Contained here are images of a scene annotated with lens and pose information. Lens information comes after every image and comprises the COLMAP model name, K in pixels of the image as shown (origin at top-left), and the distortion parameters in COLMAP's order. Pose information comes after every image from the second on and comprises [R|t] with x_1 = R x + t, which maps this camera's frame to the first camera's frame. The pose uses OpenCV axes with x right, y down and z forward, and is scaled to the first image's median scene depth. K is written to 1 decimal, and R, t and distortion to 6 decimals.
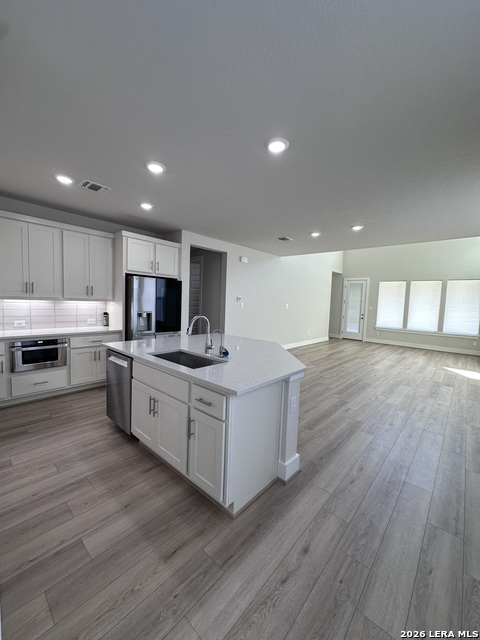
lens RADIAL K [[257.2, 0, 239.2], [0, 257.2, 320.6], [0, 0, 1]] dist [0.000061, -0.000323]
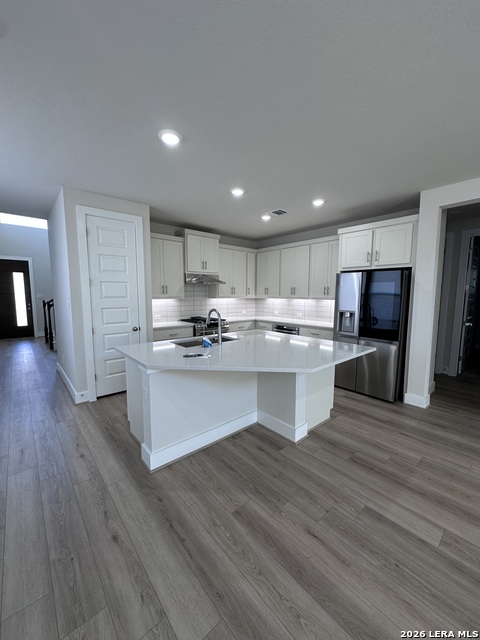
lens RADIAL K [[257.2, 0, 238.8], [0, 257.2, 316.4], [0, 0, 1]] dist [0.000061, -0.000323]
pose [[-0.122425, 0.052078, -0.991110, 0.643279], [-0.088835, 0.994039, 0.063205, -0.042177], [0.988494, 0.095784, -0.117069, 0.806405]]
